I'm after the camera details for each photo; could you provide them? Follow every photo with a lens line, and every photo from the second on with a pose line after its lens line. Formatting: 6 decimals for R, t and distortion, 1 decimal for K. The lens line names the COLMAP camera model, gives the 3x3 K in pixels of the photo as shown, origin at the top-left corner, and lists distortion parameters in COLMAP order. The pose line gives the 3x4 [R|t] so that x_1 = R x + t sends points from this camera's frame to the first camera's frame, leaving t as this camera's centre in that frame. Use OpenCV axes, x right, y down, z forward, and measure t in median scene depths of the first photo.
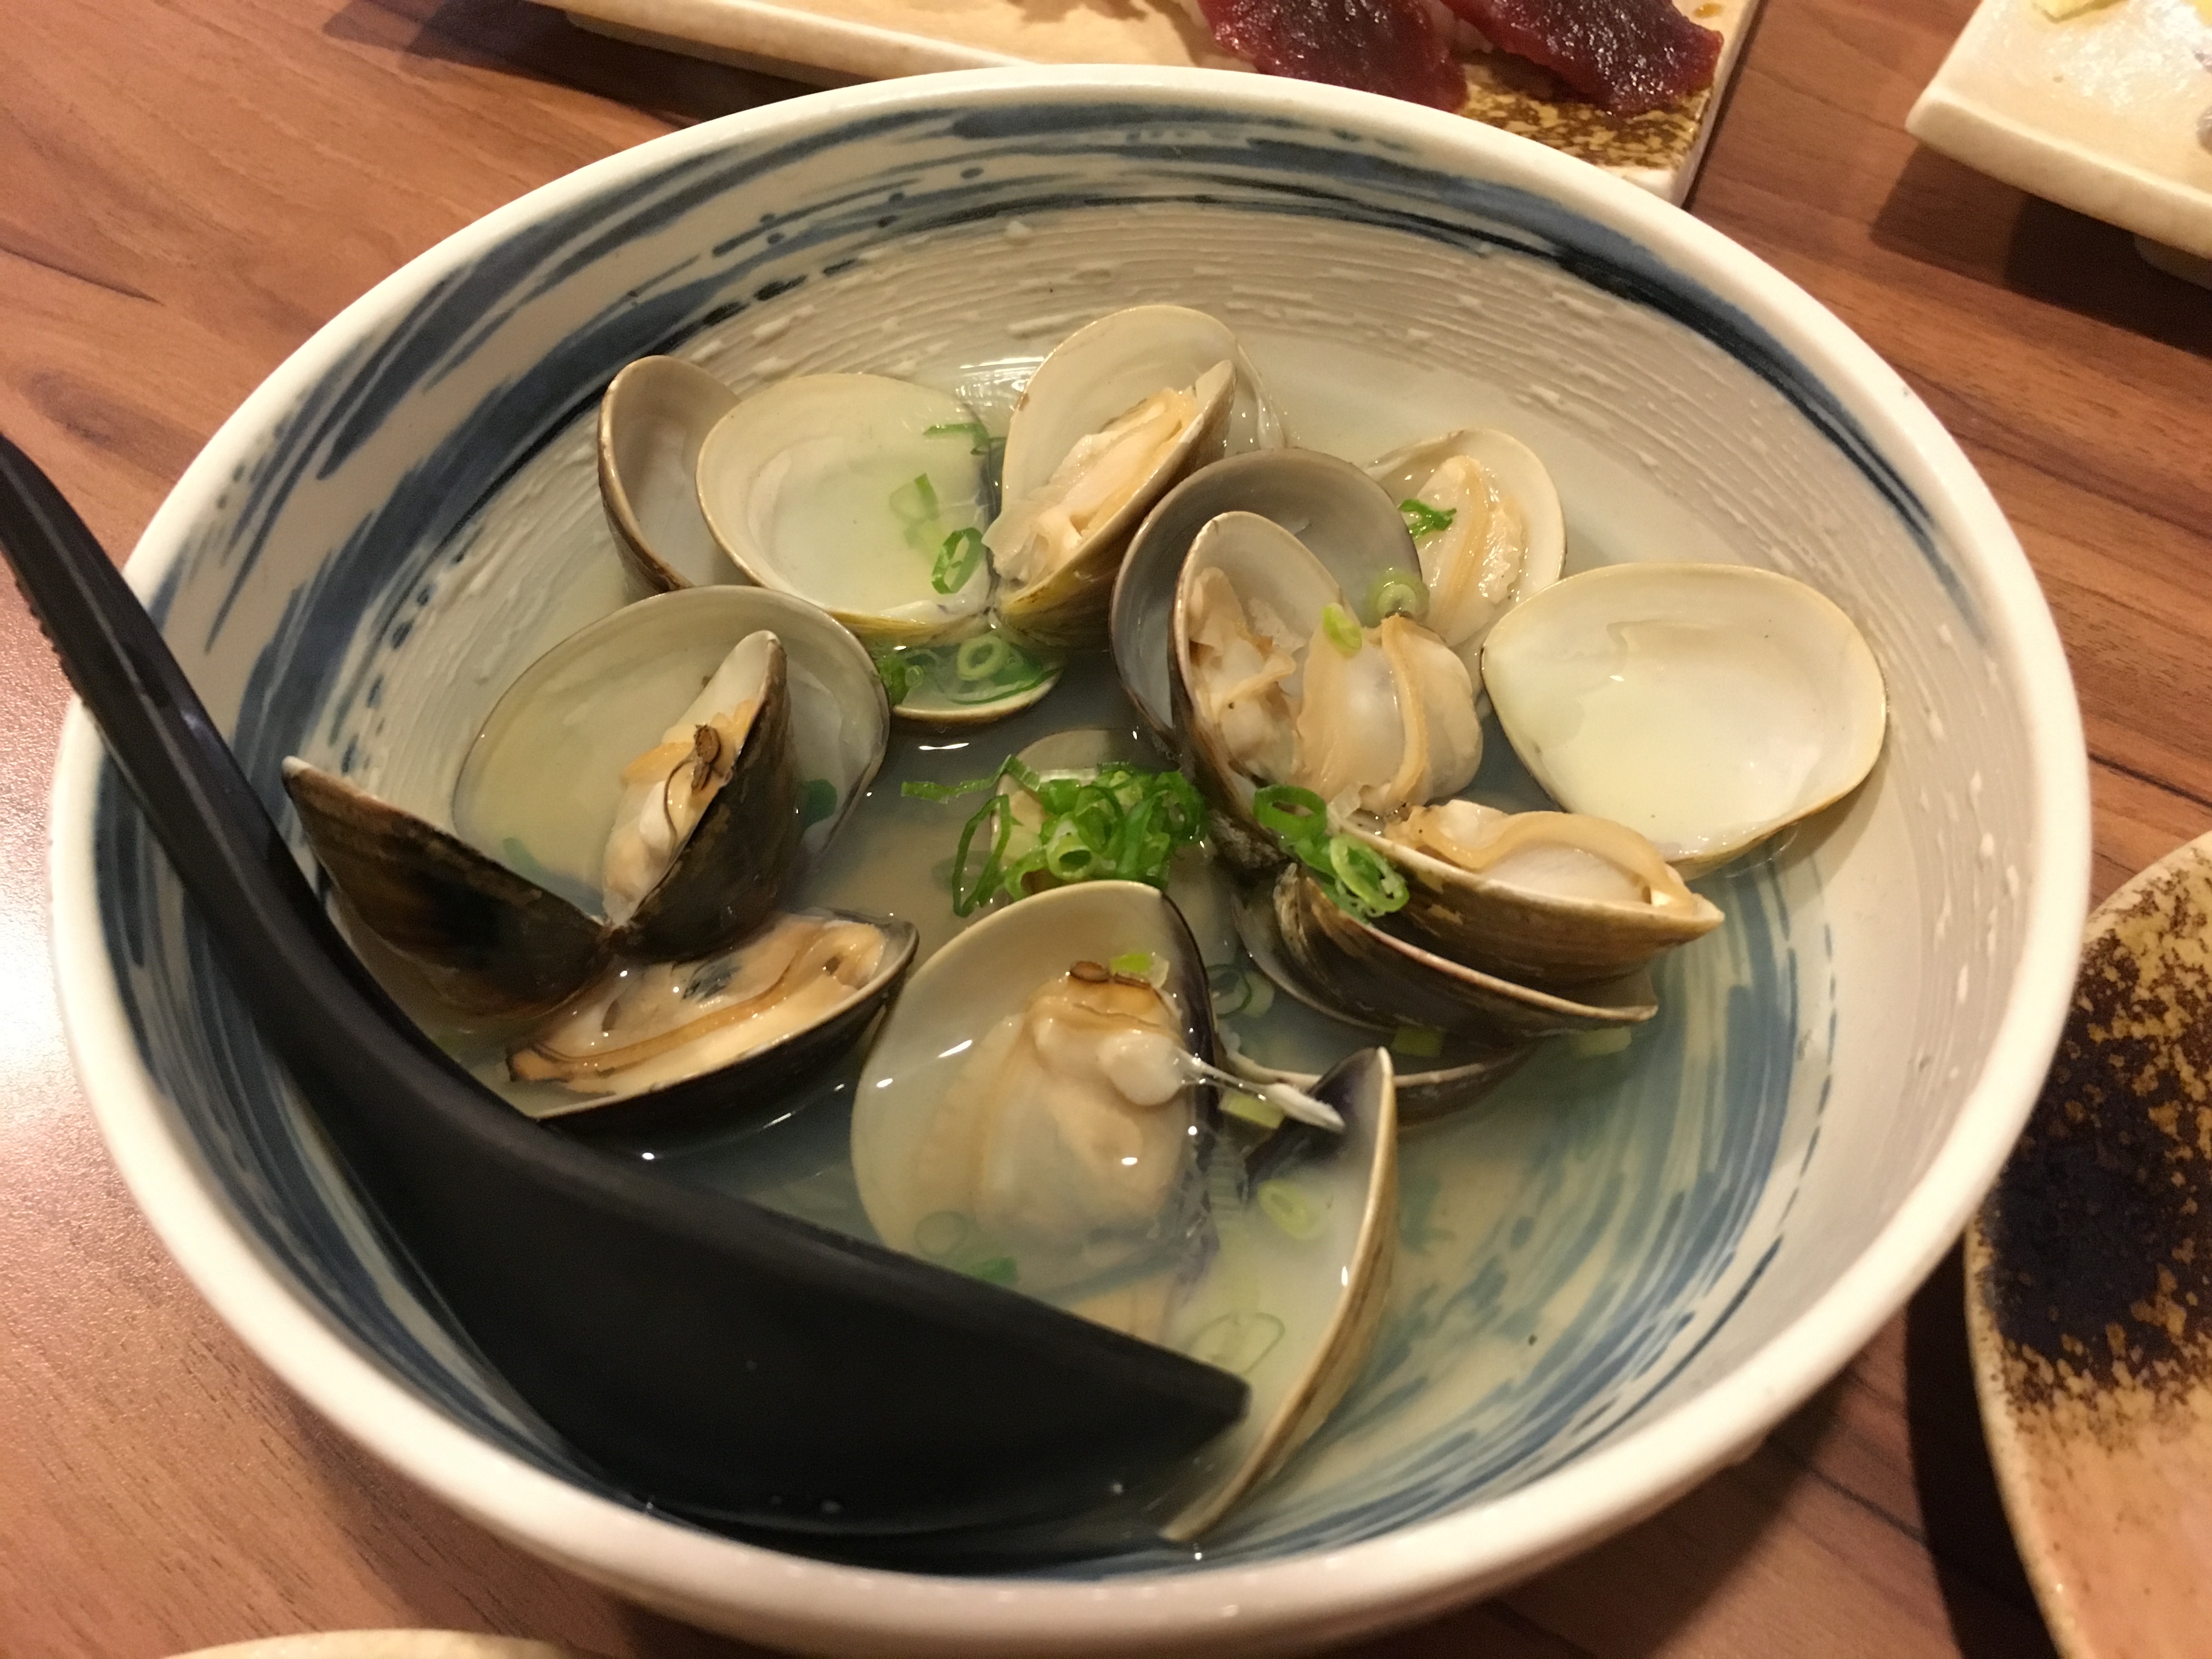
lens RADIAL K [[1877.0, 0, 1106.0], [0, 1877.0, 829.5], [0, 0, 1]] dist [0.033348, -0.002572]
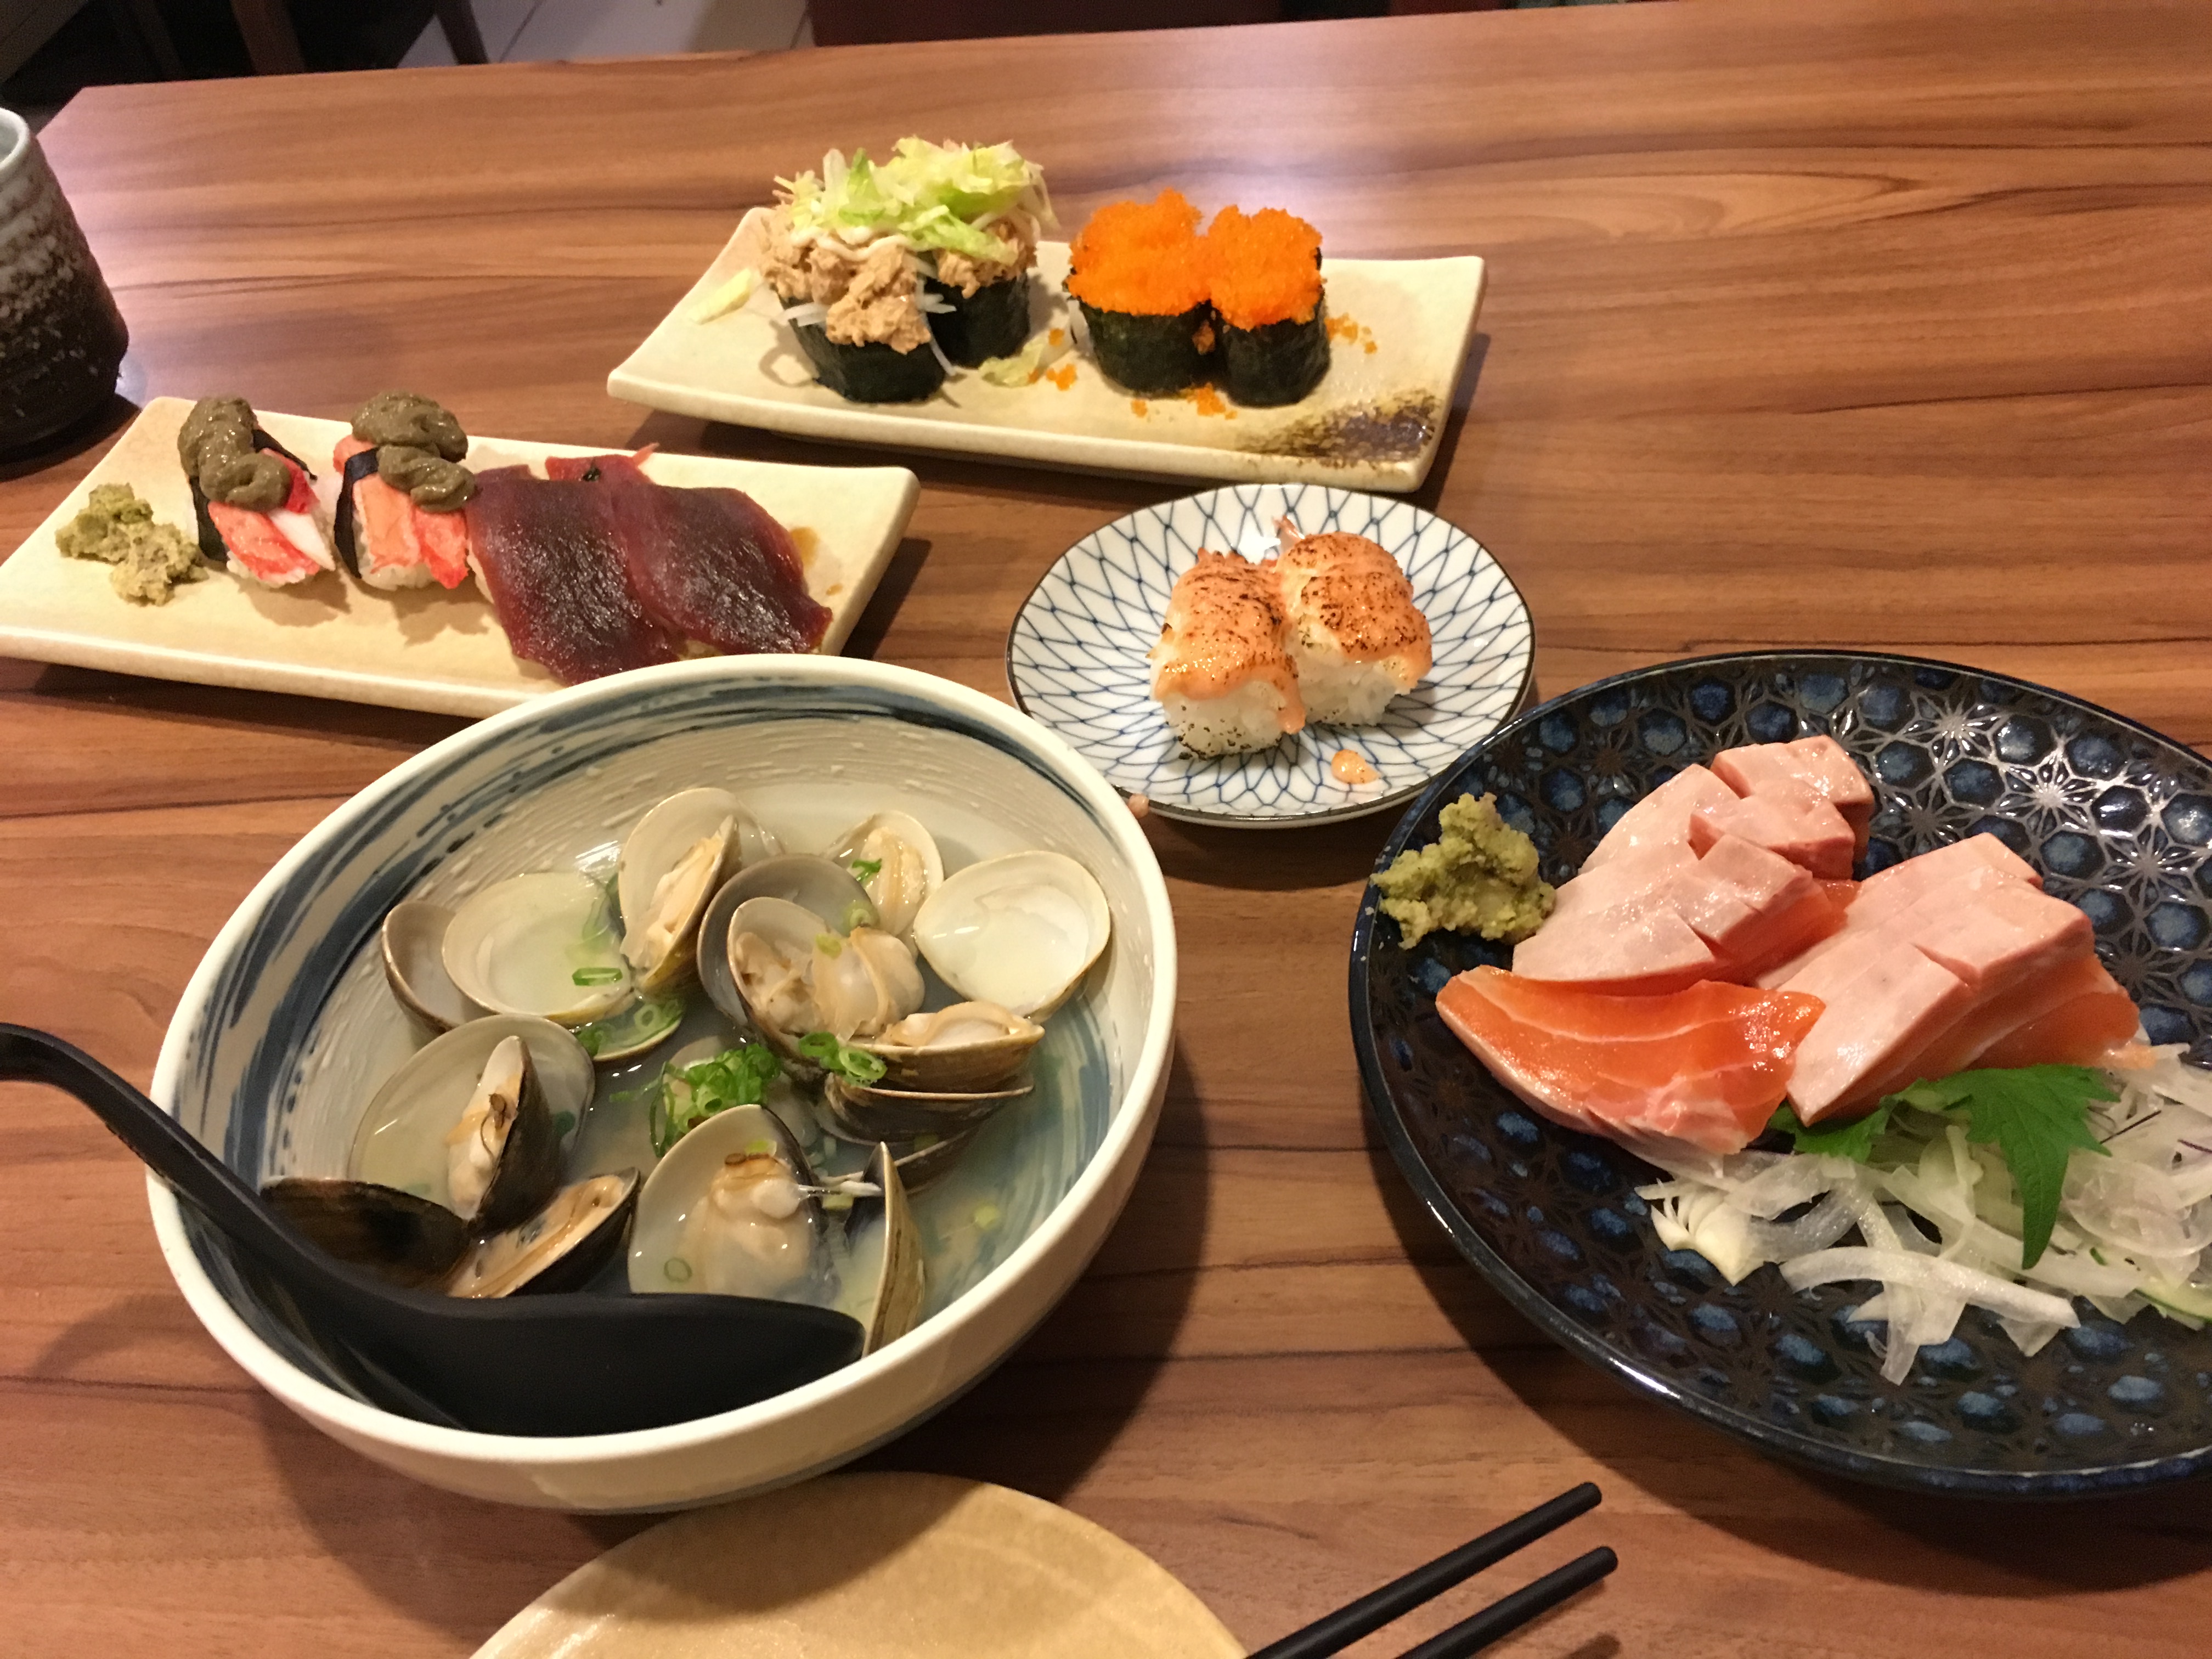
lens RADIAL K [[1877.0, 0, 1106.0], [0, 1877.0, 829.5], [0, 0, 1]] dist [0.033348, -0.002572]
pose [[0.944765, -0.270417, 0.185184, 0.074411], [0.296467, 0.946003, -0.131096, 0.109853], [-0.139734, 0.178756, 0.973920, -0.849624]]
